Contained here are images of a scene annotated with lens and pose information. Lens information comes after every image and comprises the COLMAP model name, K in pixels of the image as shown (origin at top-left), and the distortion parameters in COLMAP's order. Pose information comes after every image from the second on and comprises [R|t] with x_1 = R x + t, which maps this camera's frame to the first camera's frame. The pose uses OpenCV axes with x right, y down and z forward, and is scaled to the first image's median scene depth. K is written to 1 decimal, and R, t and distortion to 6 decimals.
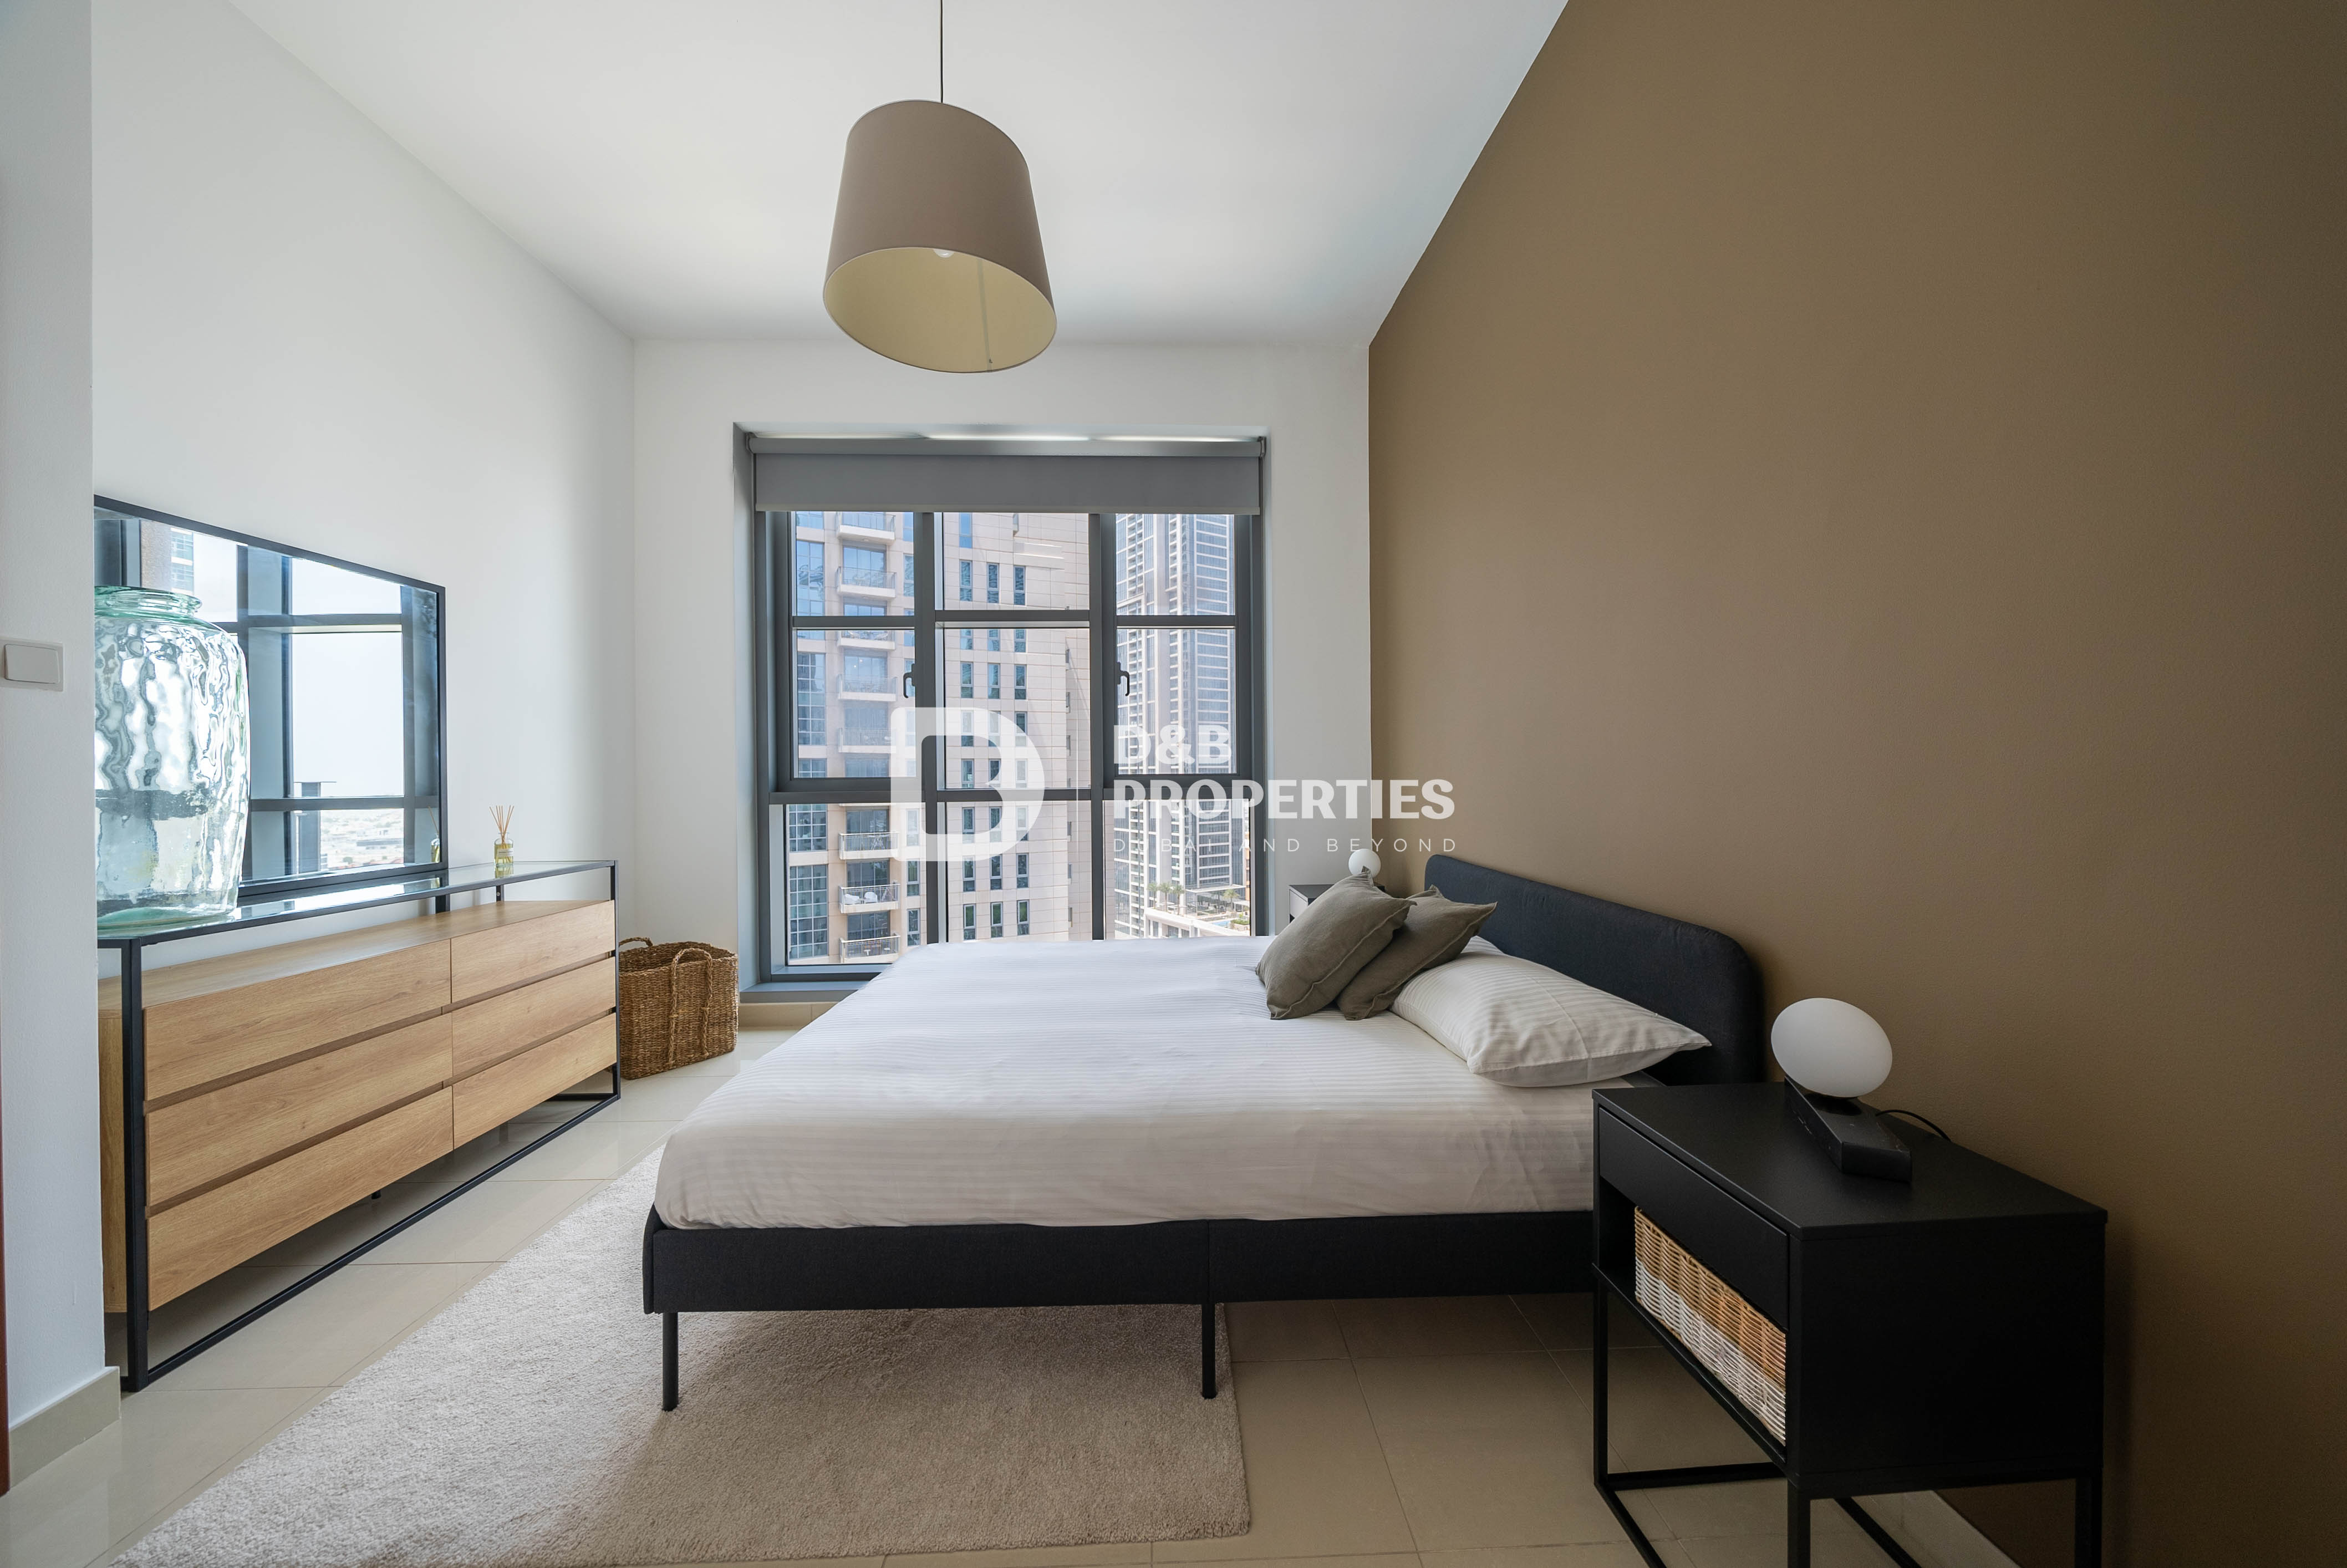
lens RADIAL K [[801.6, 0, 1162.6], [0, 801.6, 761.4], [0, 0, 1]] dist [0.001618, 0.000042]
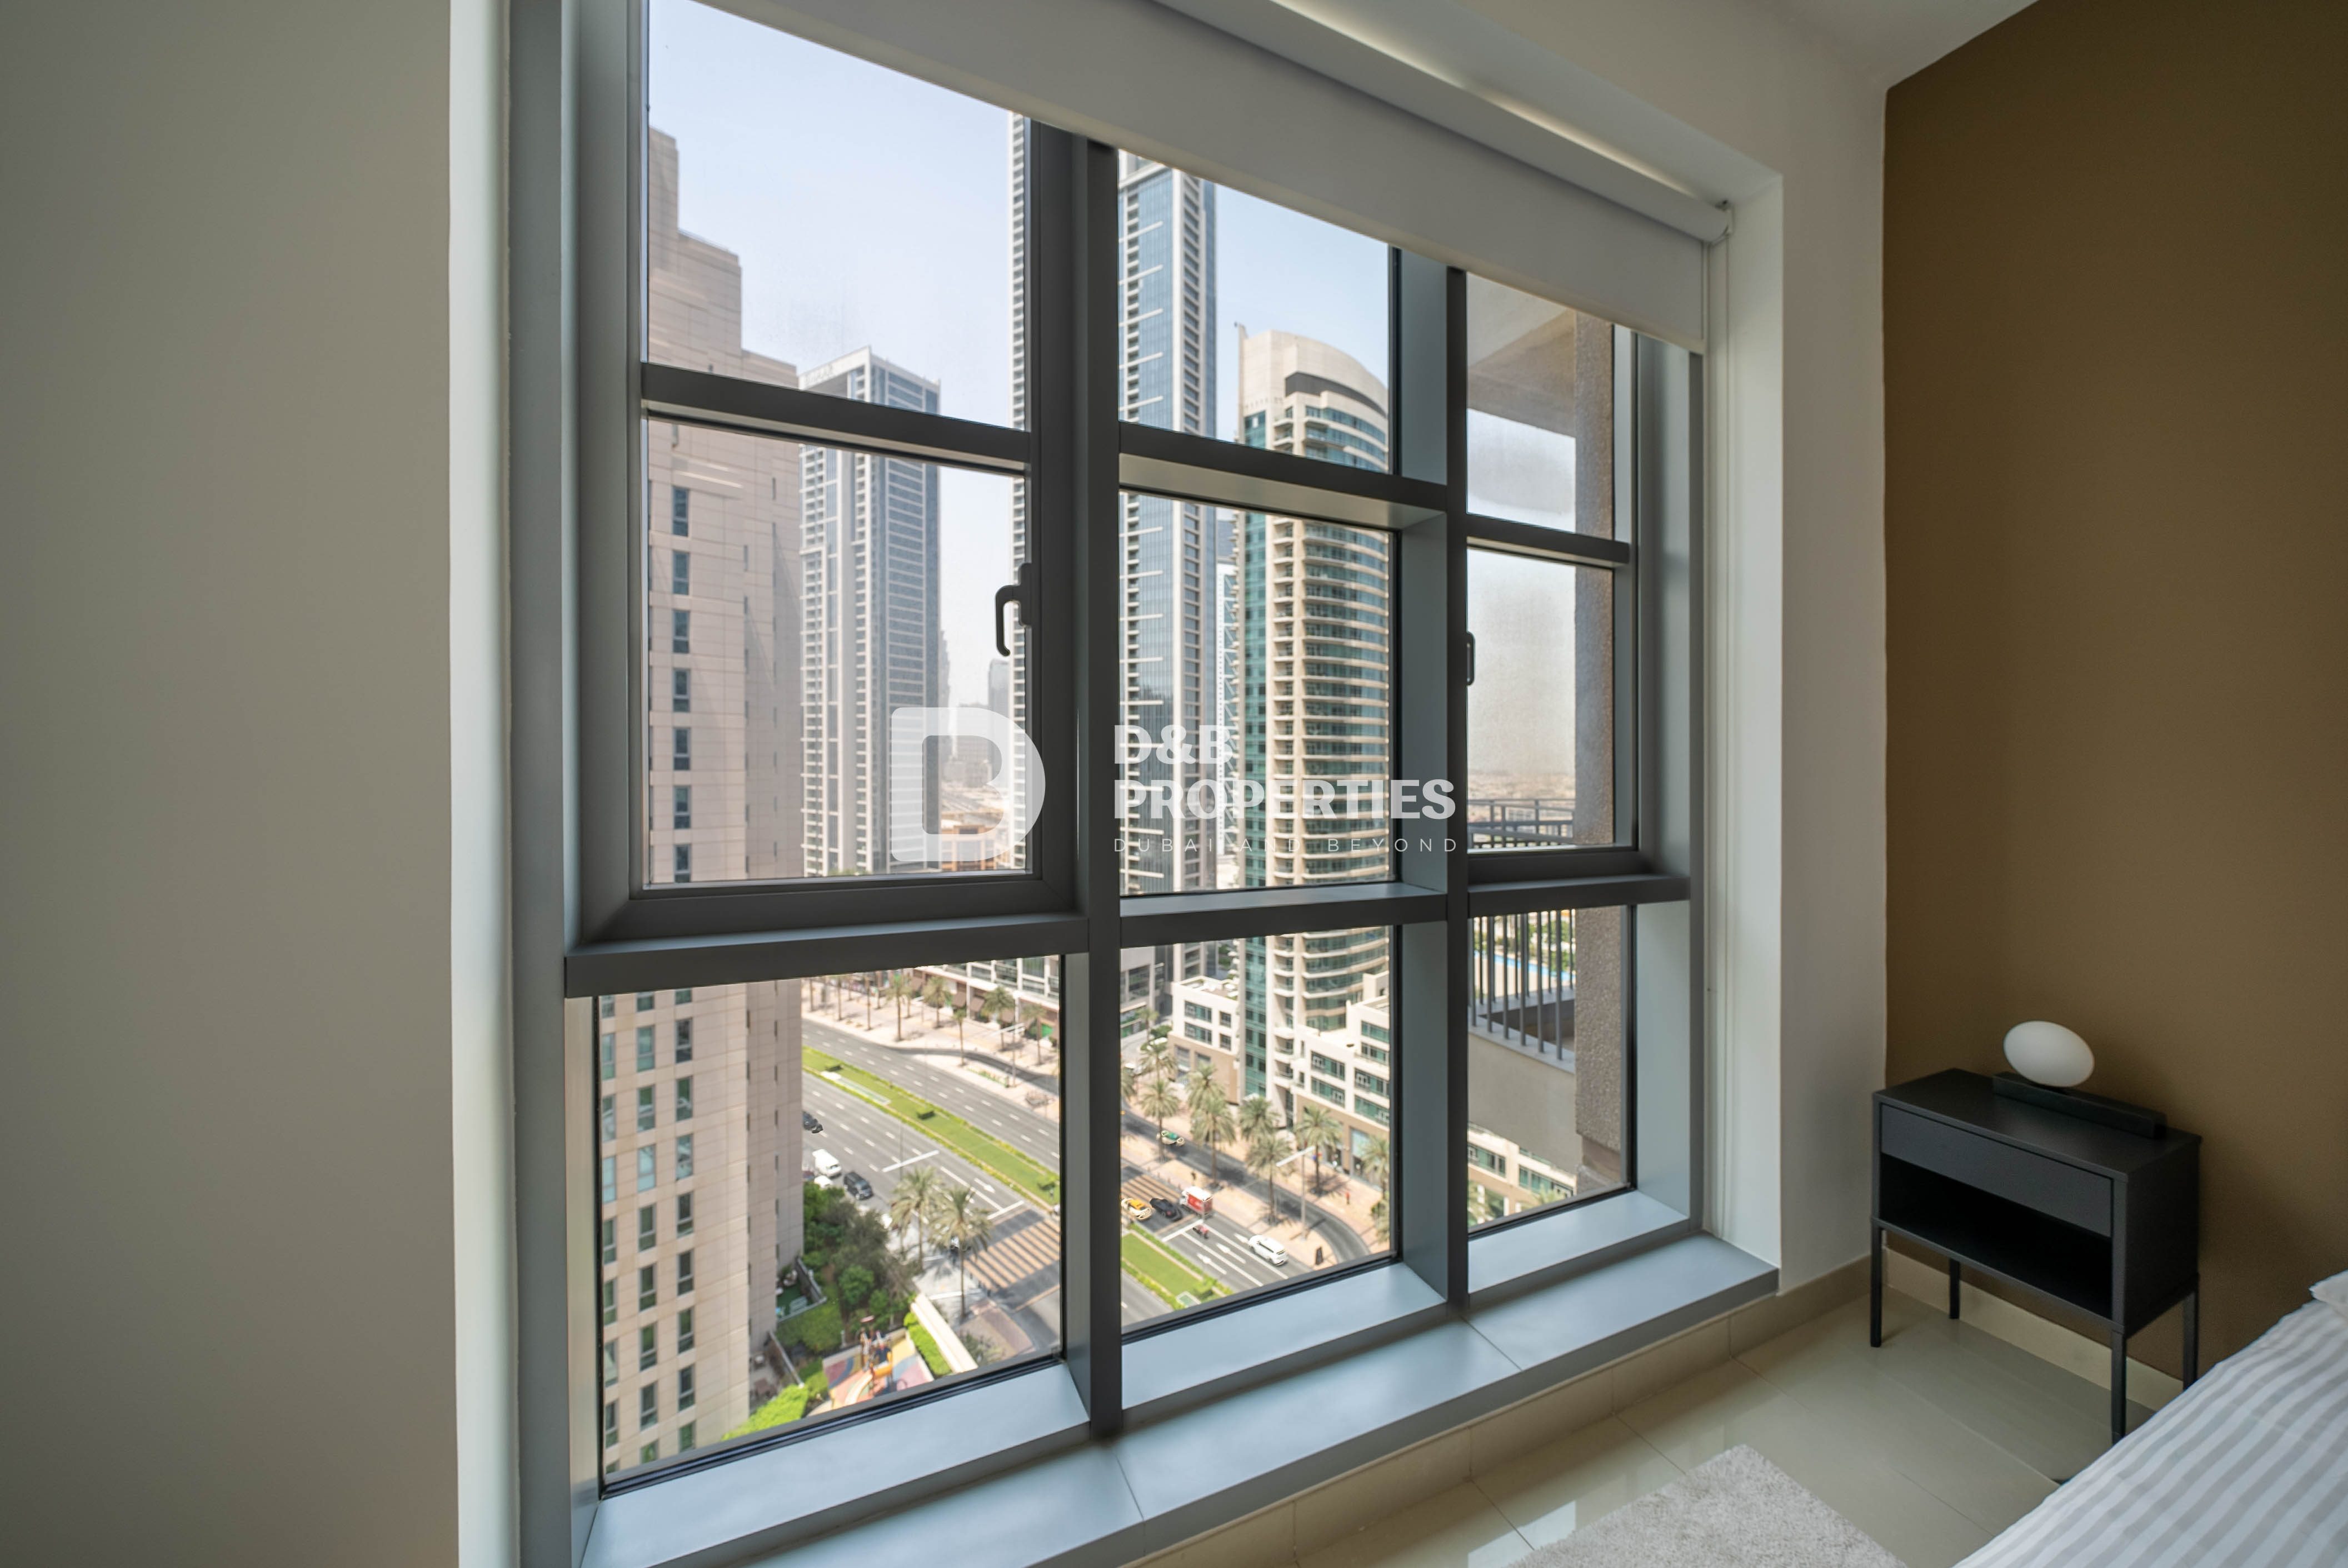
lens RADIAL K [[815.9, 0, 1192.5], [0, 815.9, 761.3], [0, 0, 1]] dist [-0.000110, -0.000110]
pose [[0.918978, 0.023174, 0.393626, -0.382775], [-0.033739, 0.999232, 0.019941, -0.039923], [-0.392862, -0.031606, 0.919054, 0.611069]]
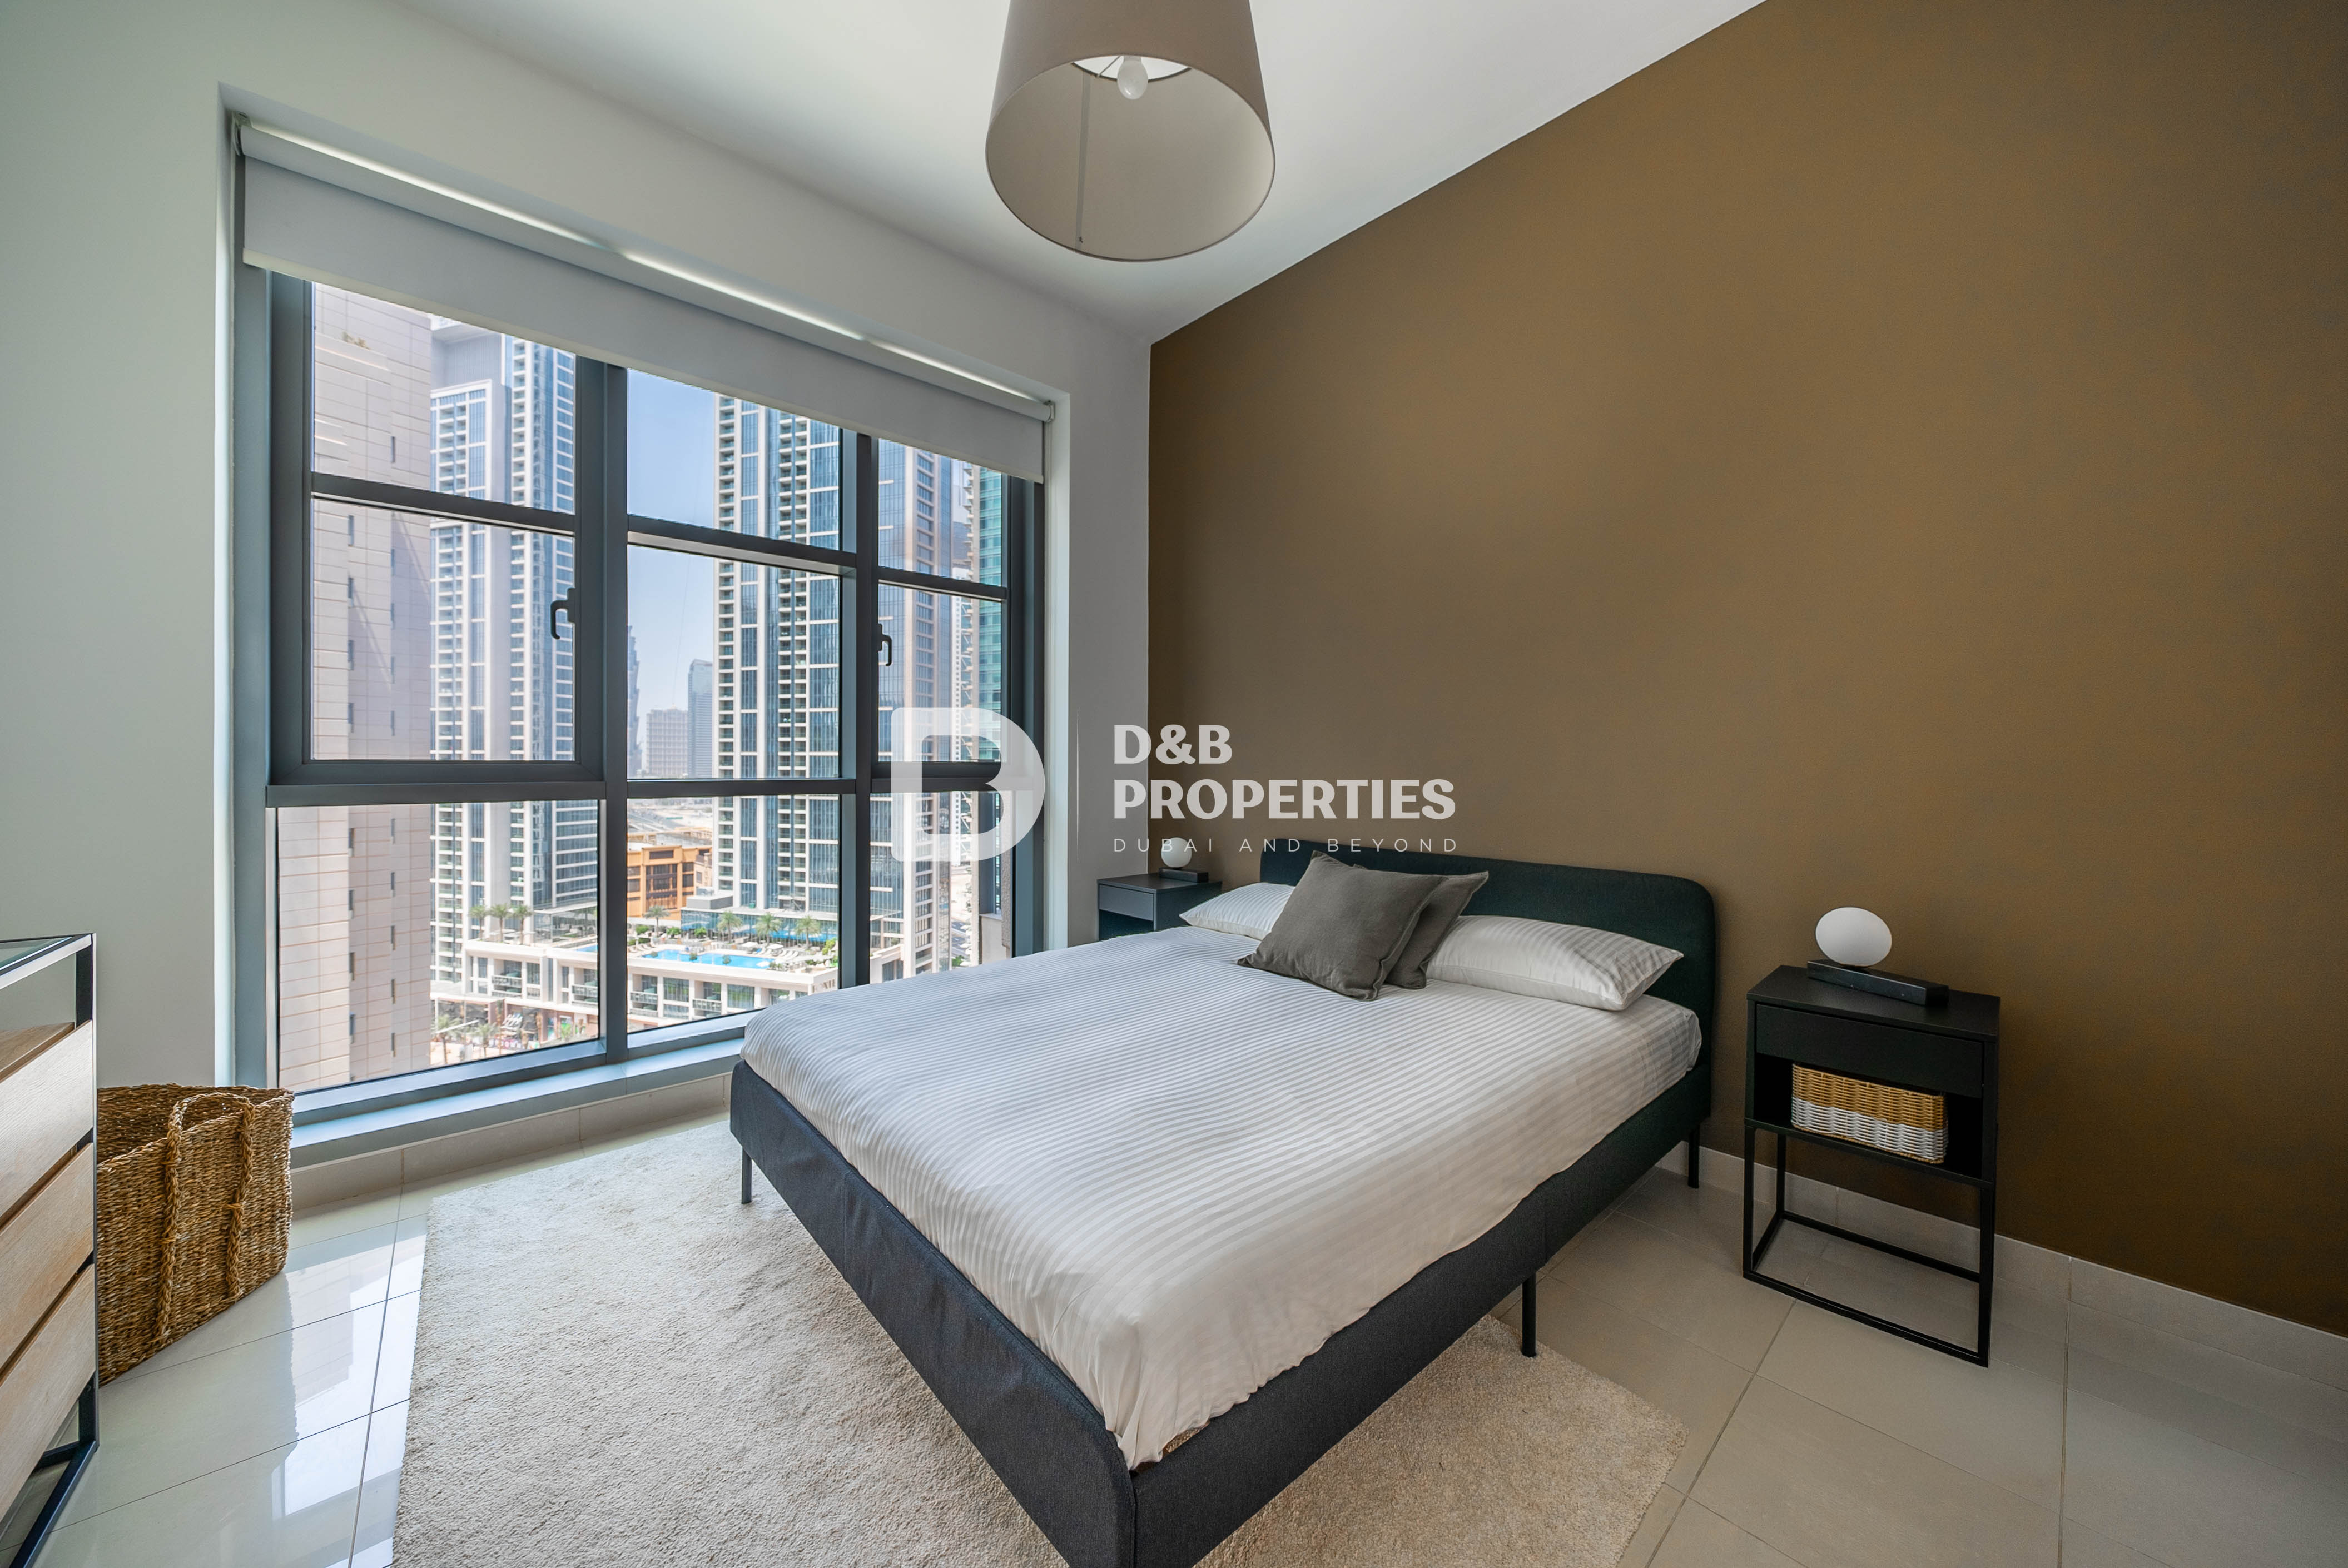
lens RADIAL K [[814.6, 0, 1176.8], [0, 814.6, 748.7], [0, 0, 1]] dist [-0.005921, 0.000140]
pose [[0.764323, 0.024806, 0.644357, -0.354092], [-0.021753, 0.999683, -0.012681, 0.007366], [-0.644467, -0.004324, 0.764620, 0.171354]]
